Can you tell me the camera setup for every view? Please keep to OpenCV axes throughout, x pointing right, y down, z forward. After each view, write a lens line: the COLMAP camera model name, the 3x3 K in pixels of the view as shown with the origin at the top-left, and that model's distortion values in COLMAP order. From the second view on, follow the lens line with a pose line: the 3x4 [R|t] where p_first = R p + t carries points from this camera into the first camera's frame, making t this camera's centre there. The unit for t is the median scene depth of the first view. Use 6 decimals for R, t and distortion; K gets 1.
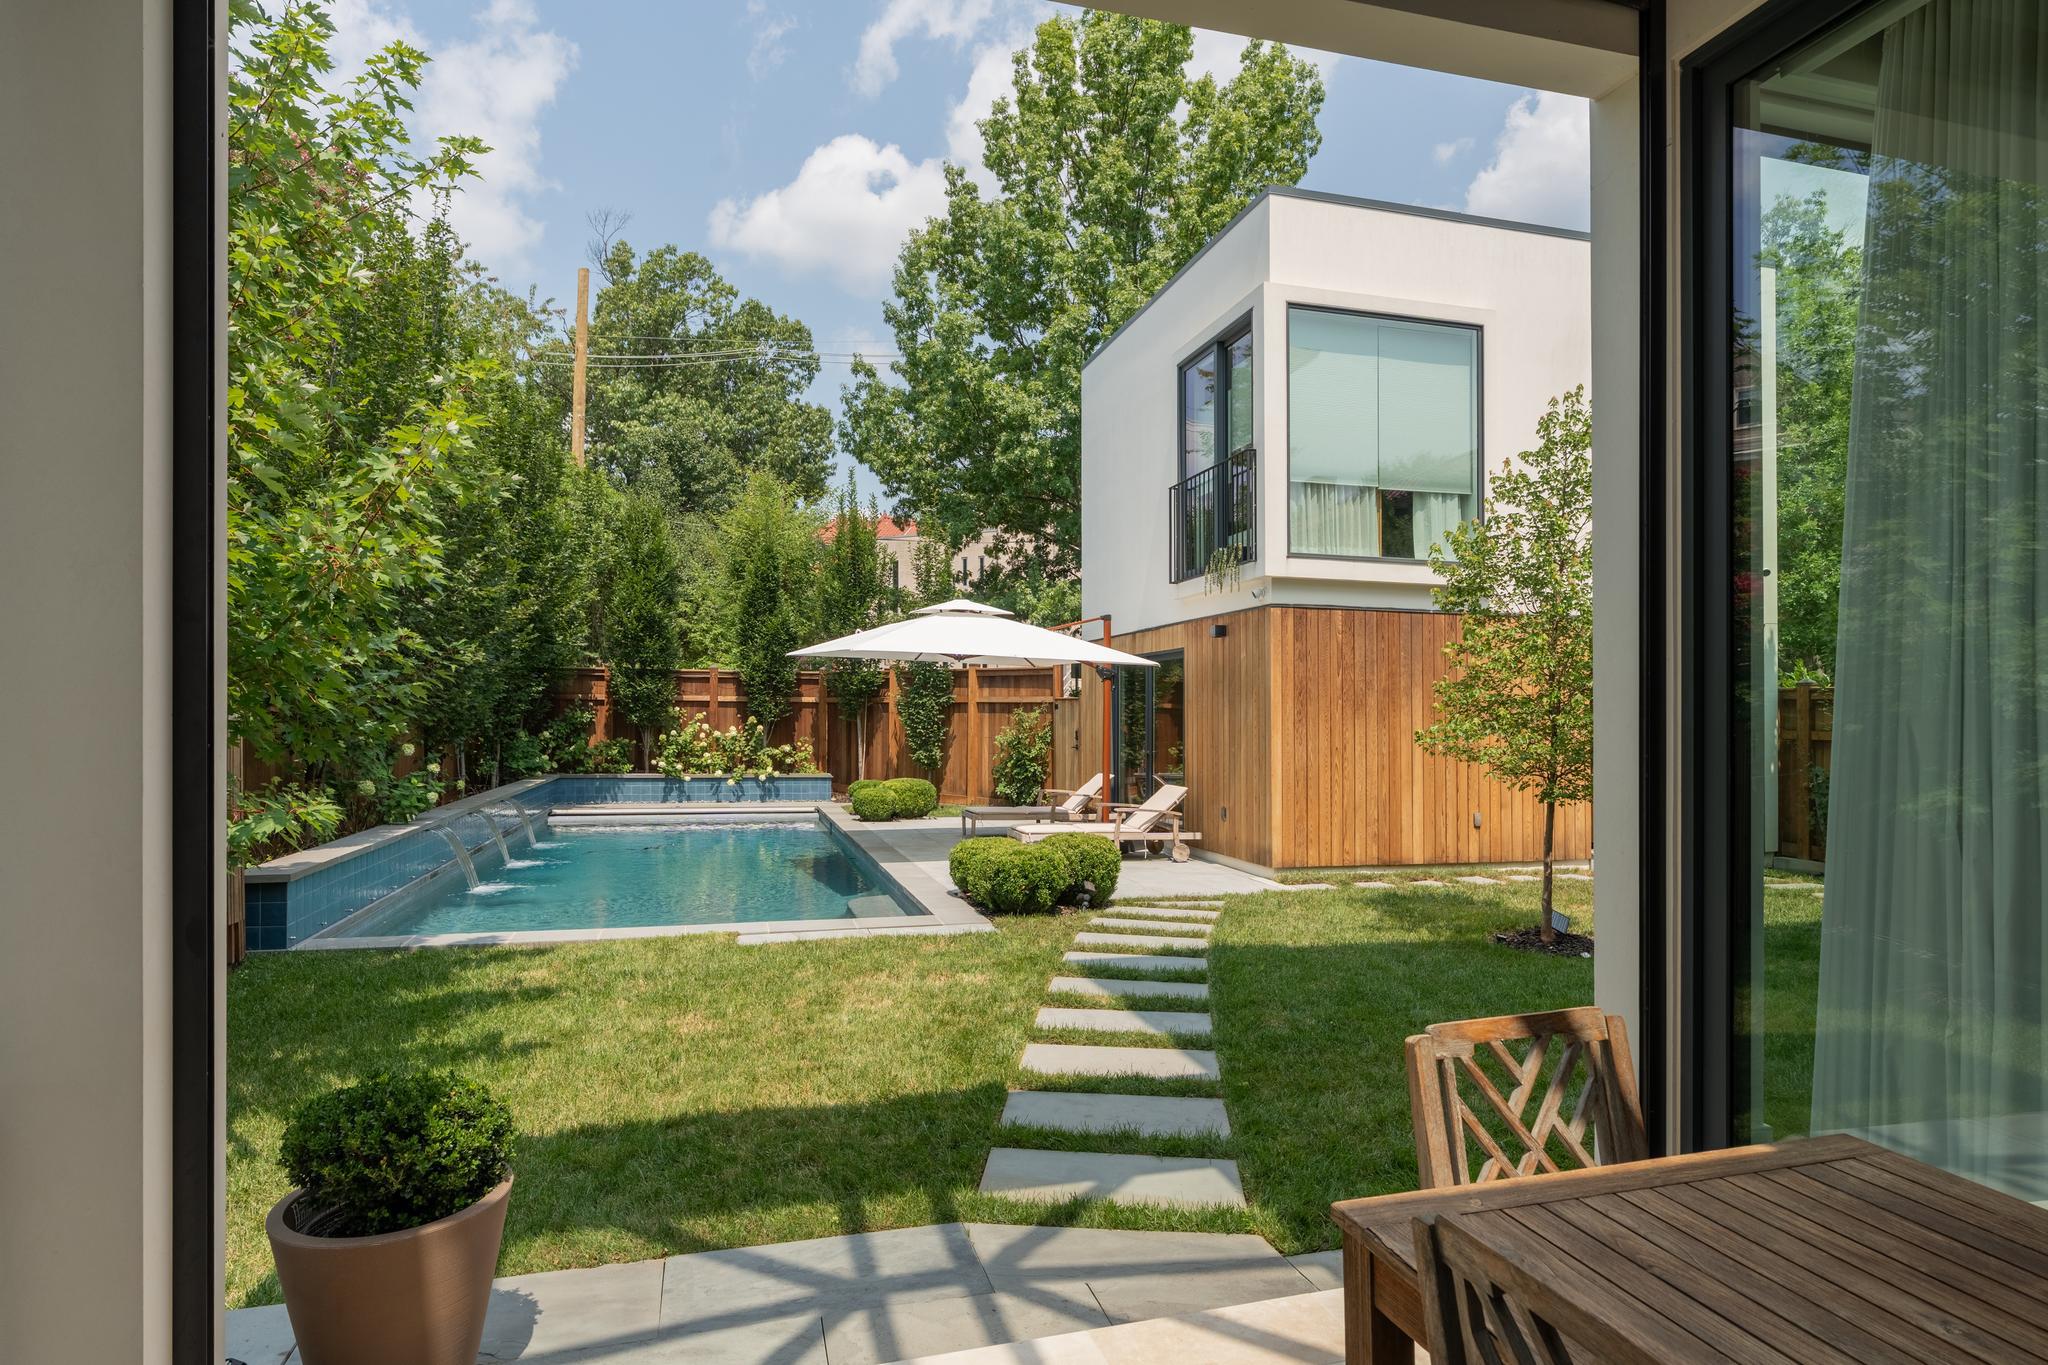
lens RADIAL K [[1110.2, 0, 1030.1], [0, 1110.2, 821.3], [0, 0, 1]] dist [0.004435, -0.000265]
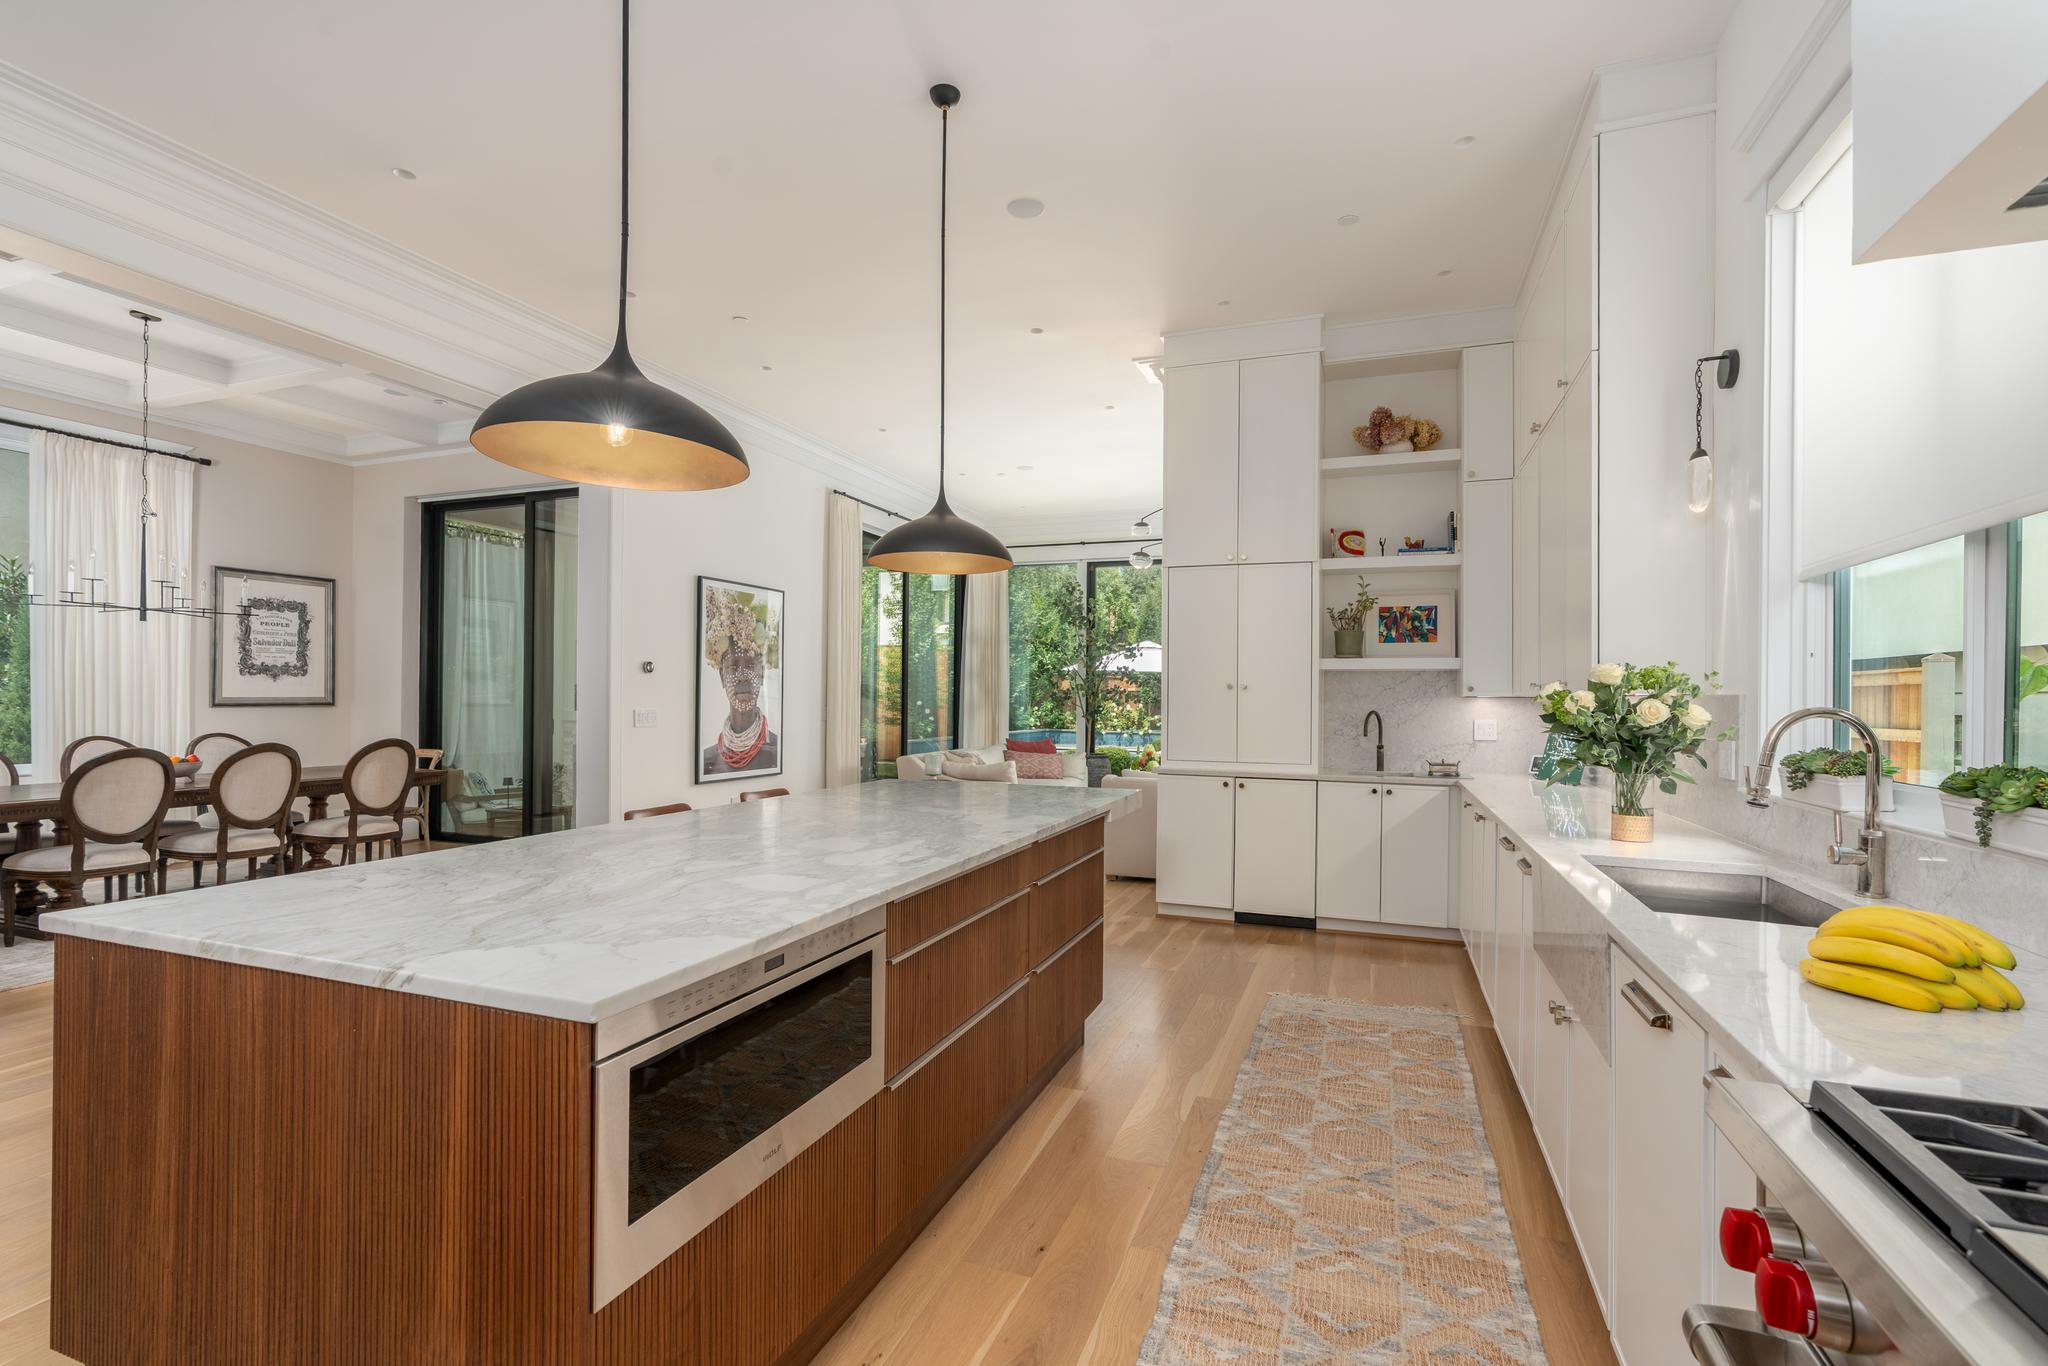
lens RADIAL K [[919.9, 0, 1022.0], [0, 919.9, 696.4], [0, 0, 1]] dist [0.002865, 0.000296]
pose [[0.812339, -0.002891, -0.583178, 0.760273], [-0.055208, 0.995116, -0.081834, 0.055146], [0.580566, 0.098673, 0.808212, -0.522182]]
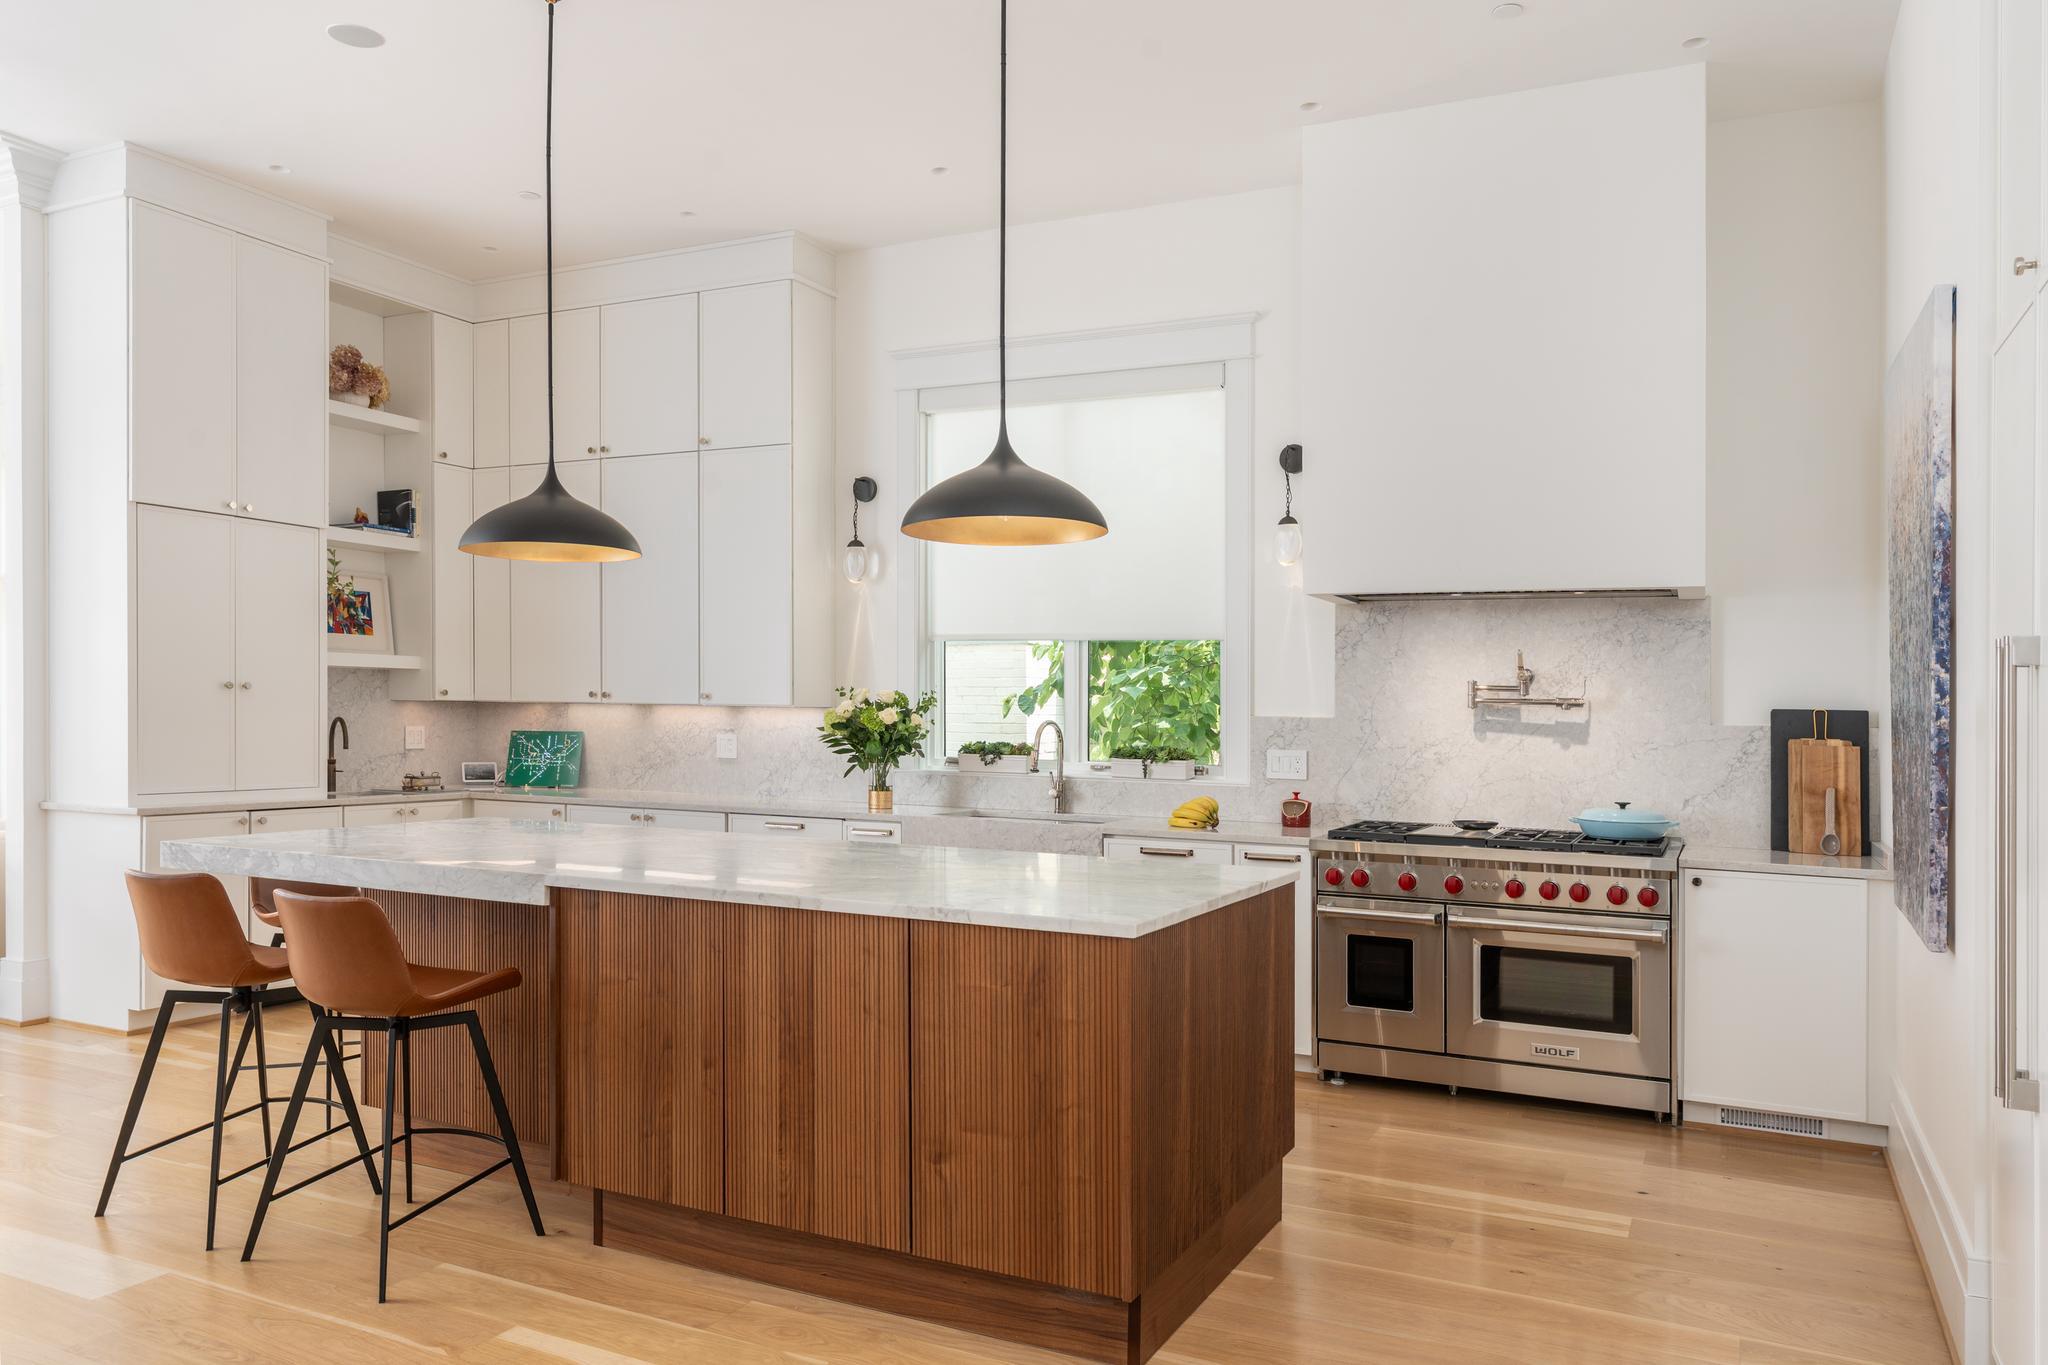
lens RADIAL K [[1462.1, 0, 1028.9], [0, 1462.1, 721.4], [0, 0, 1]] dist [0.002923, 0.000733]
pose [[0.664010, -0.001157, 0.747723, 0.432764], [0.057135, 0.997154, -0.049195, 0.060878], [-0.745537, 0.075387, 0.662186, -0.630955]]
